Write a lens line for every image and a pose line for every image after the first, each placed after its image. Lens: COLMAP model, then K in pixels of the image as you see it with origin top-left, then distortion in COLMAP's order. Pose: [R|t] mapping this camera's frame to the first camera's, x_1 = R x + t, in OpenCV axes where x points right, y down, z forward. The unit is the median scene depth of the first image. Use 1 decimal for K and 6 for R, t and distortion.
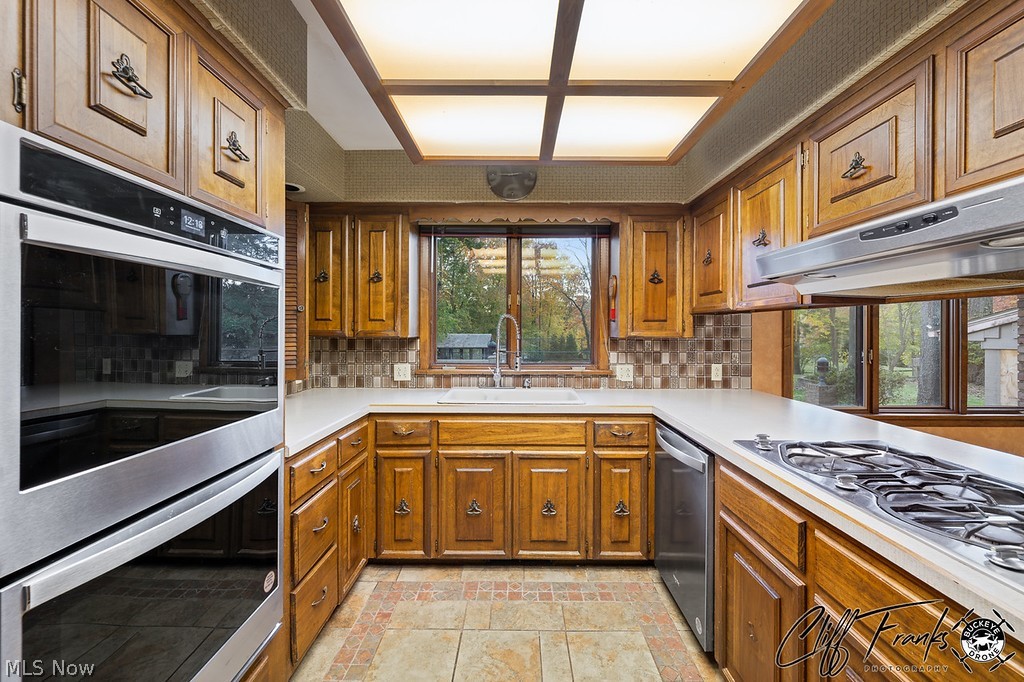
lens RADIAL K [[401.1, 0, 510.7], [0, 401.1, 331.9], [0, 0, 1]] dist [0.000431, 0.000133]
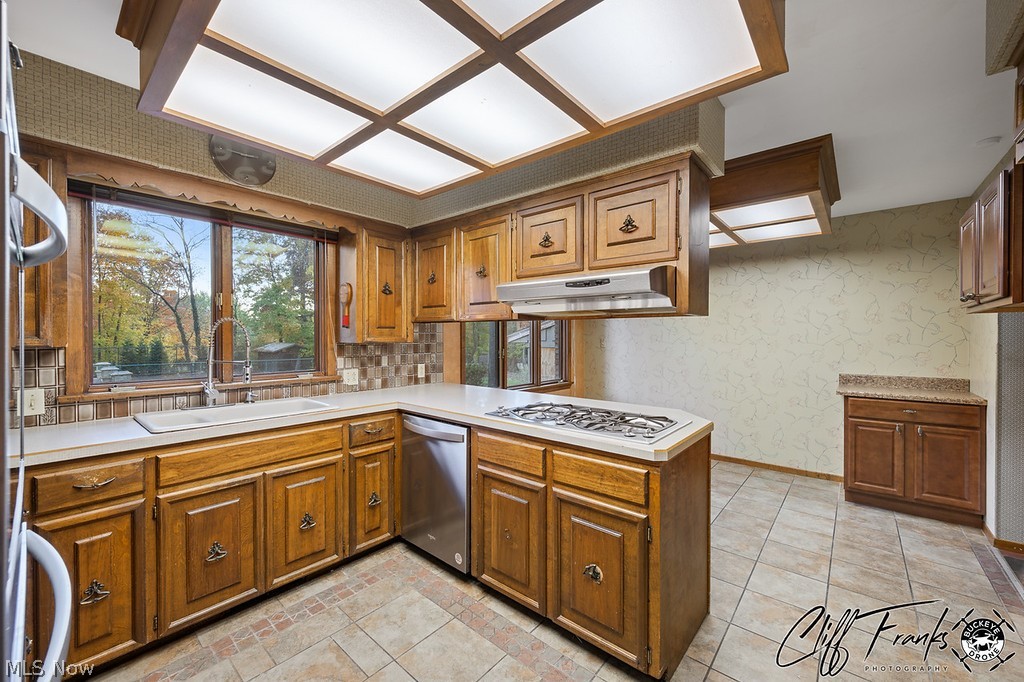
lens RADIAL K [[417.8, 0, 506.2], [0, 417.8, 339.1], [0, 0, 1]] dist [-0.001685, -0.000312]
pose [[0.639901, -0.006396, 0.768431, -0.362580], [0.003158, 0.999979, 0.005693, -0.001392], [-0.768451, -0.001216, 0.639908, -0.004239]]
